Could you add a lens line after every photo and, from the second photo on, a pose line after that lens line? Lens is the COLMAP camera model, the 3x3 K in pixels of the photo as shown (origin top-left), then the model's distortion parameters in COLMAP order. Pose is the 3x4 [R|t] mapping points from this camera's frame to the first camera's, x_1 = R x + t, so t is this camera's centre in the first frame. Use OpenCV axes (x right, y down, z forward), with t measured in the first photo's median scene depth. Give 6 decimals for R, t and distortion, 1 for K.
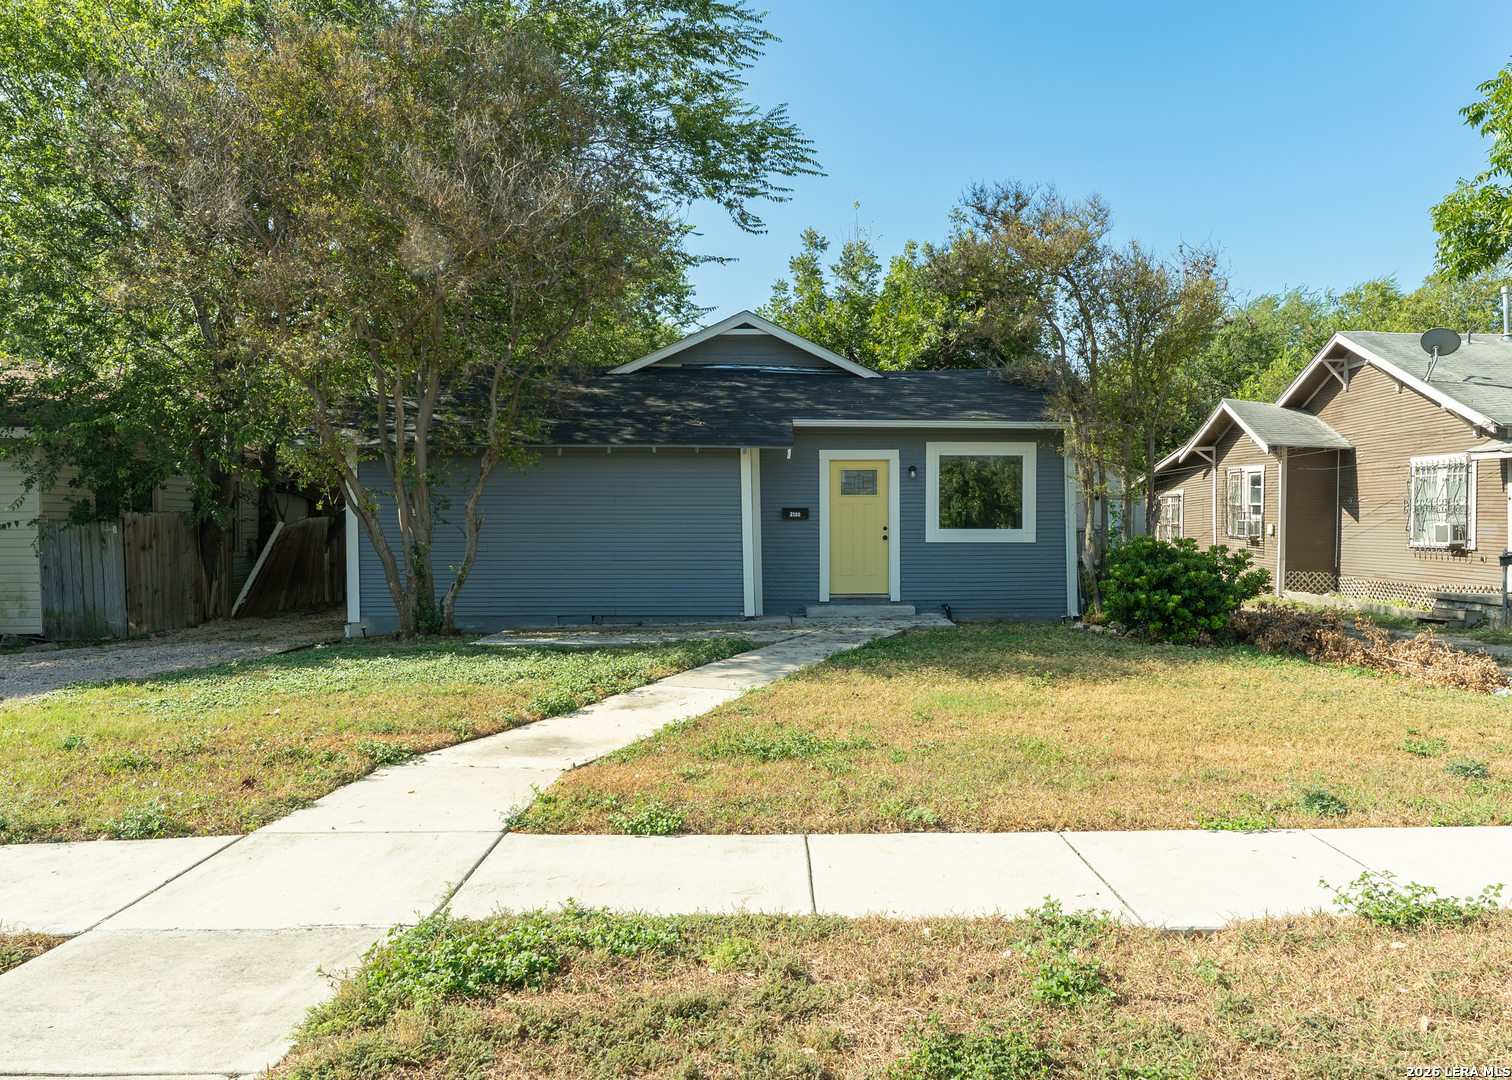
lens RADIAL K [[1121.2, 0, 757.7], [0, 1121.2, 529.8], [0, 0, 1]] dist [-0.008653, -0.002615]
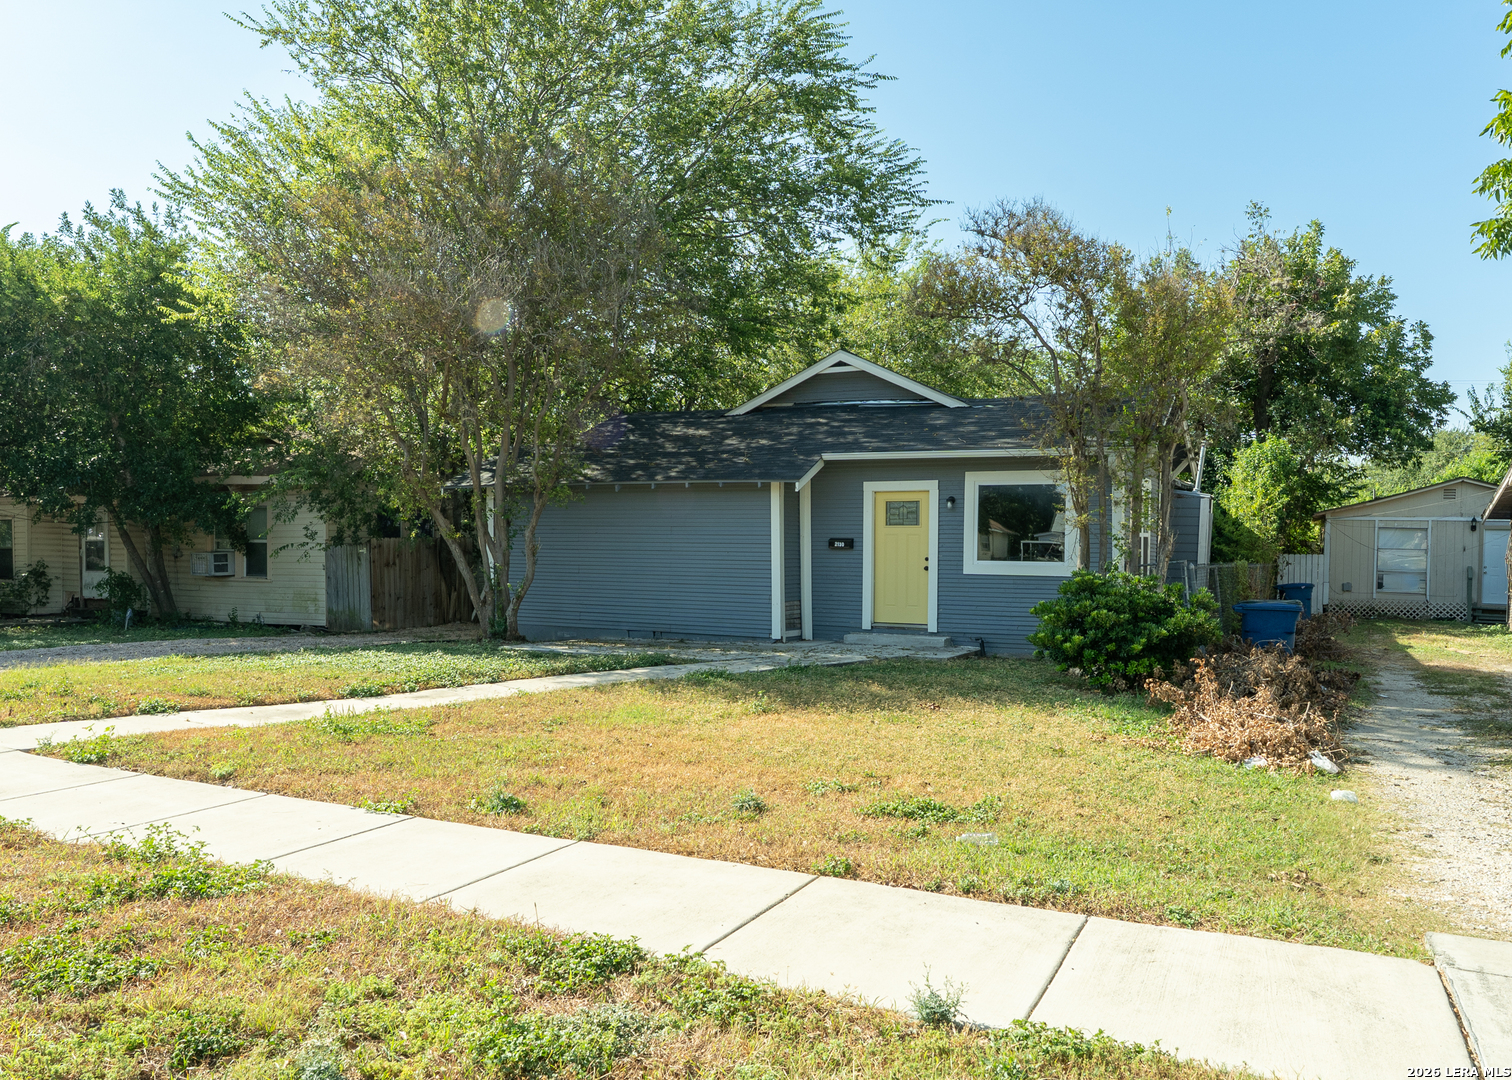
lens RADIAL K [[1121.2, 0, 755.4], [0, 1121.2, 544.7], [0, 0, 1]] dist [-0.008653, -0.002615]
pose [[0.872847, 0.009731, -0.487897, 0.470980], [-0.015951, 0.999836, -0.008595, -0.003086], [0.487733, 0.015284, 0.872859, 0.053156]]
